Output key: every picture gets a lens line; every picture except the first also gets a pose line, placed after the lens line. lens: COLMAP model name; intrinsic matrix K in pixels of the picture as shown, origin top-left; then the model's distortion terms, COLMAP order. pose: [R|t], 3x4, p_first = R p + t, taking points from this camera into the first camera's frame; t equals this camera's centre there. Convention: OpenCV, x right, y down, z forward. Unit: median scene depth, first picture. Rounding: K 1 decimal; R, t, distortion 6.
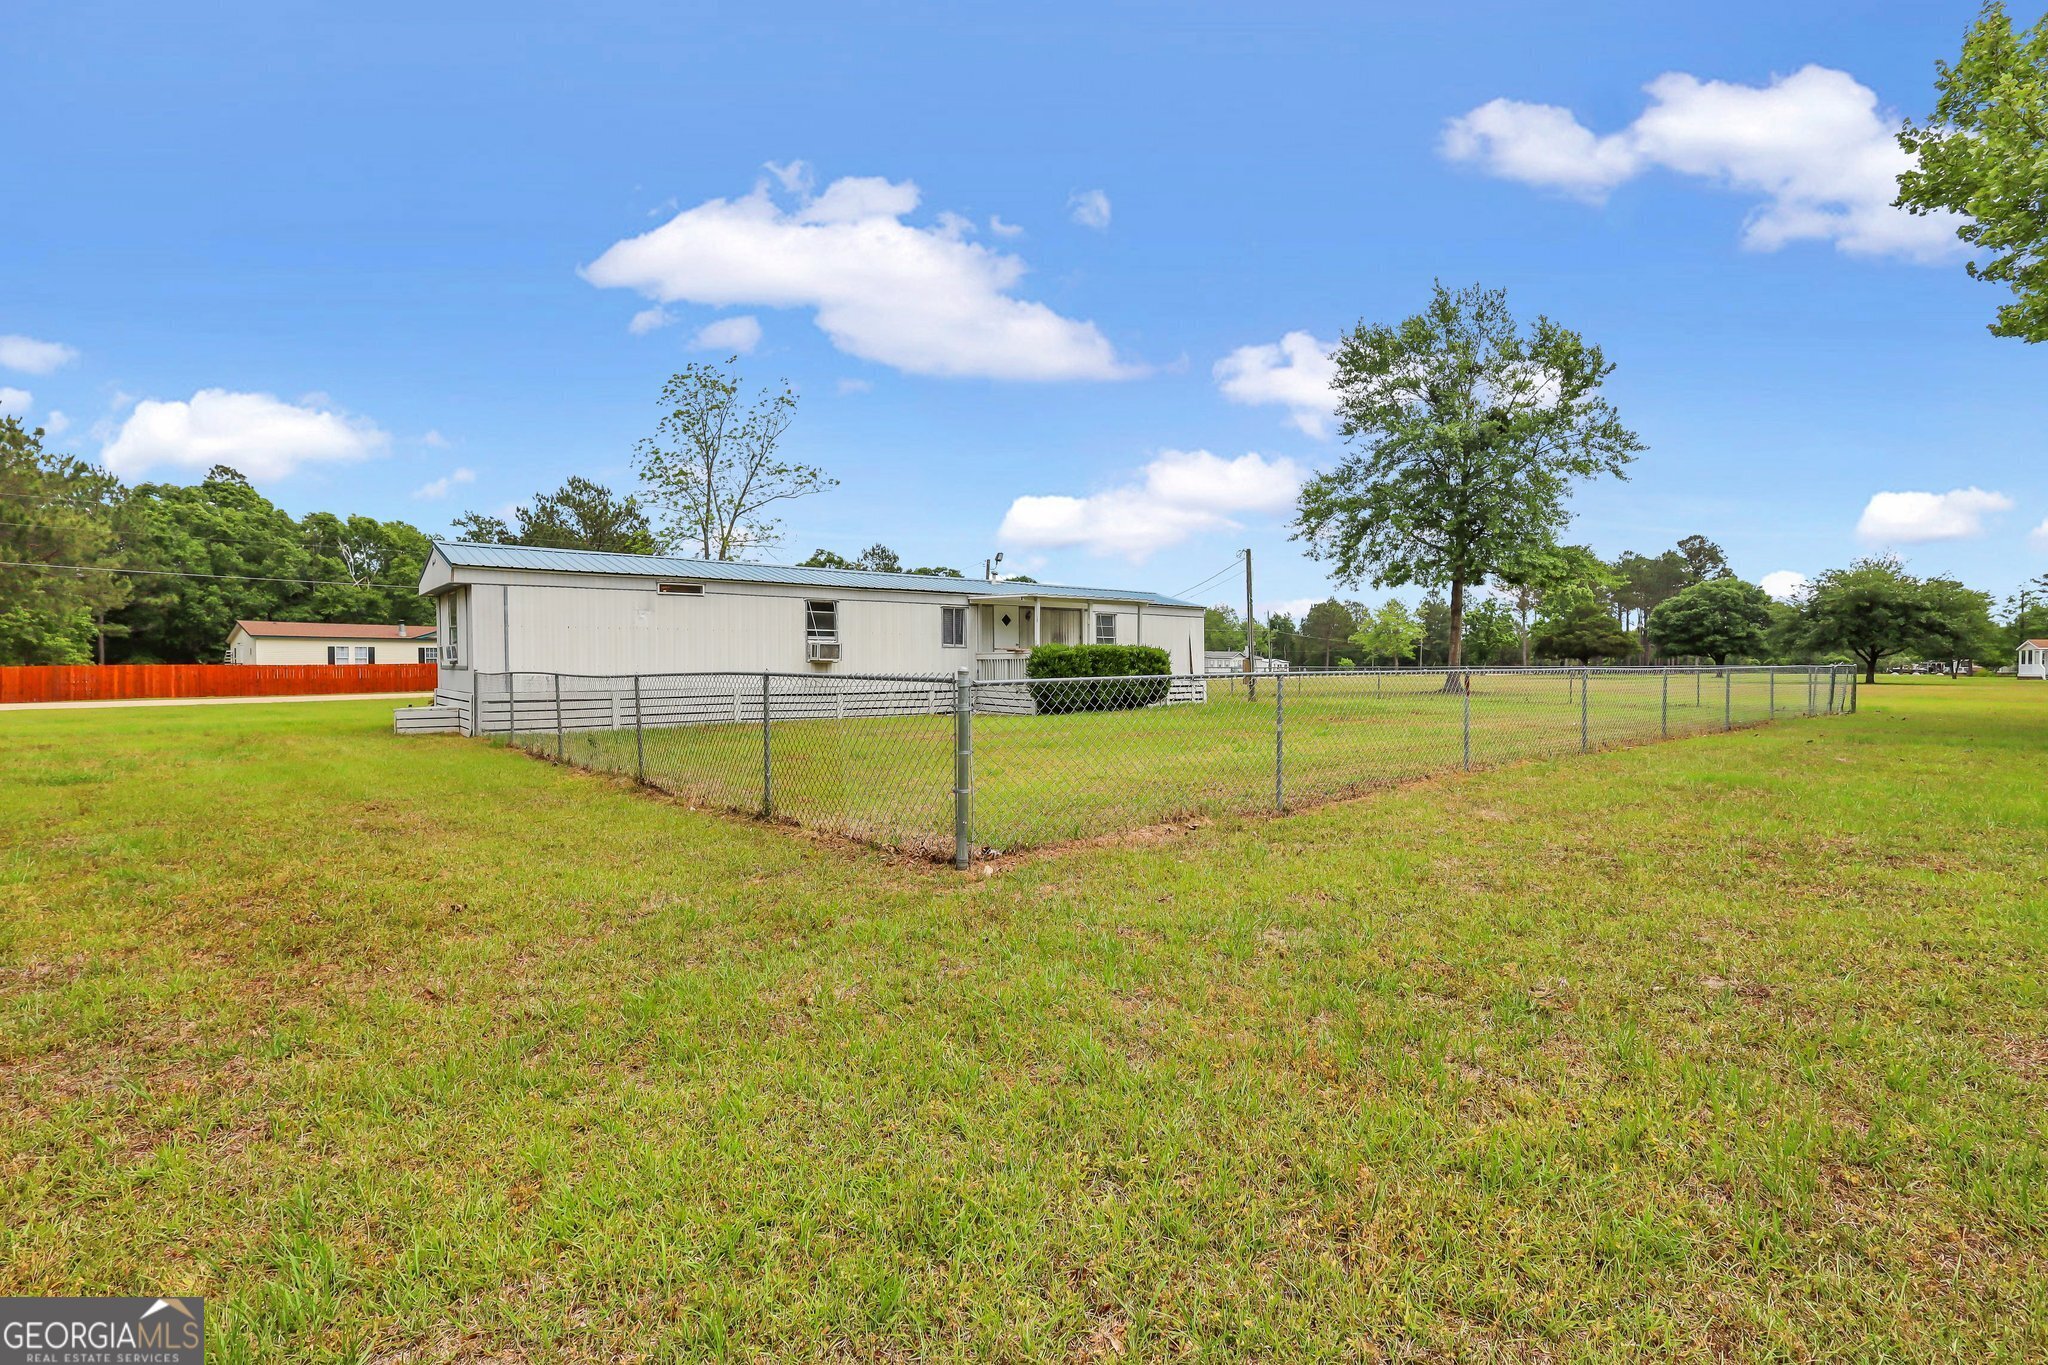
lens RADIAL K [[961.2, 0, 1024.0], [0, 961.2, 682.5], [0, 0, 1]] dist [0.000433, 0.000419]
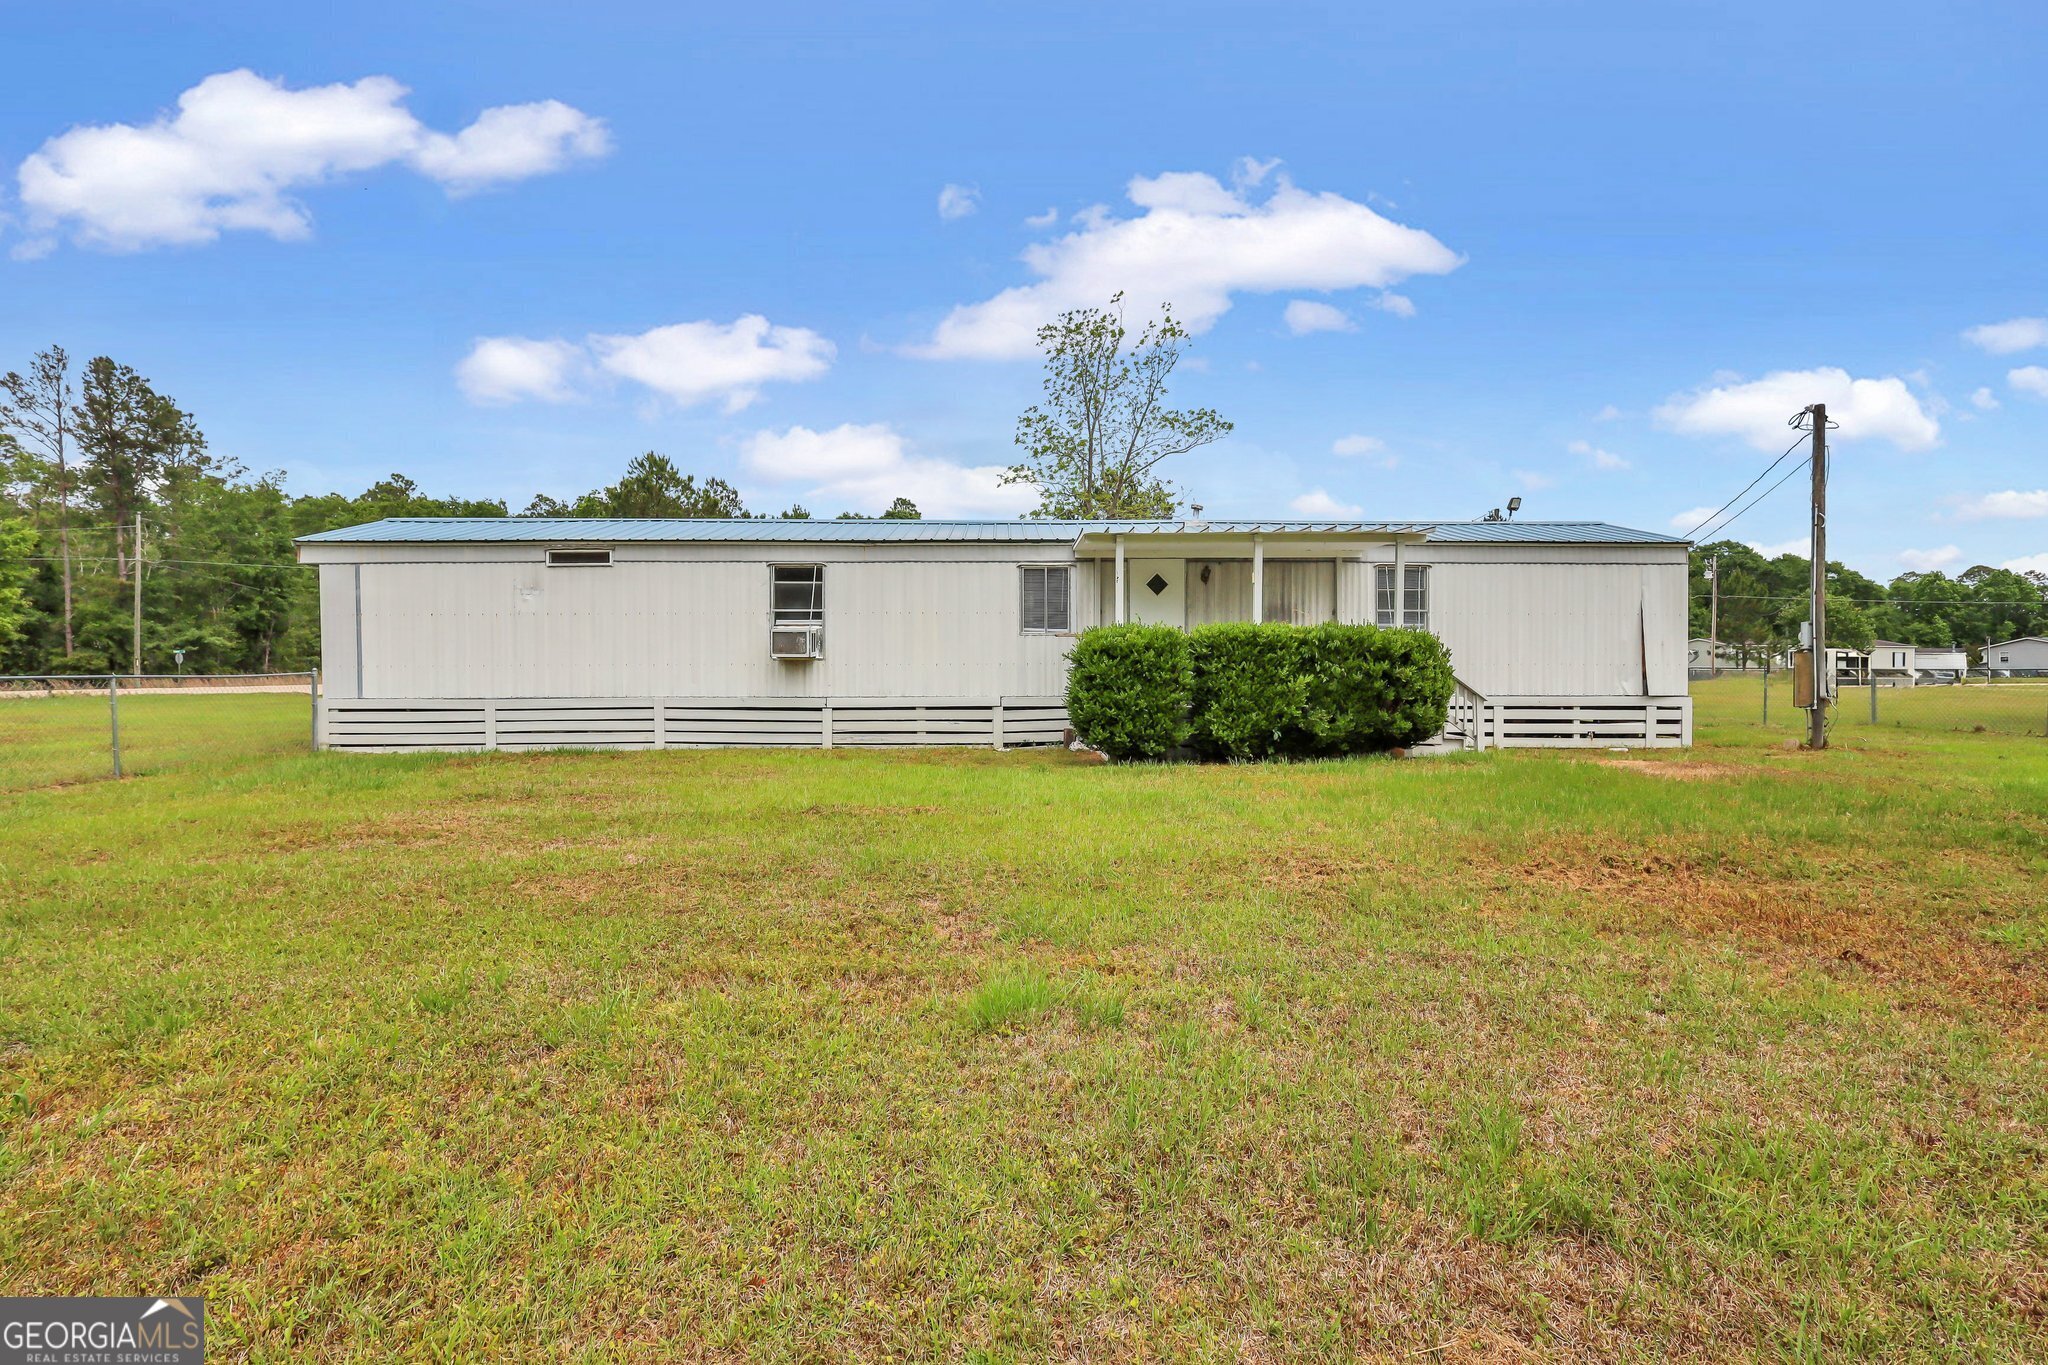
lens RADIAL K [[961.2, 0, 1024.0], [0, 961.2, 682.5], [0, 0, 1]] dist [0.000433, 0.000419]
pose [[0.783627, 0.015009, -0.621050, 0.286673], [-0.010530, 0.999885, 0.010877, -0.012996], [0.621142, -0.001984, 0.783696, 0.531394]]
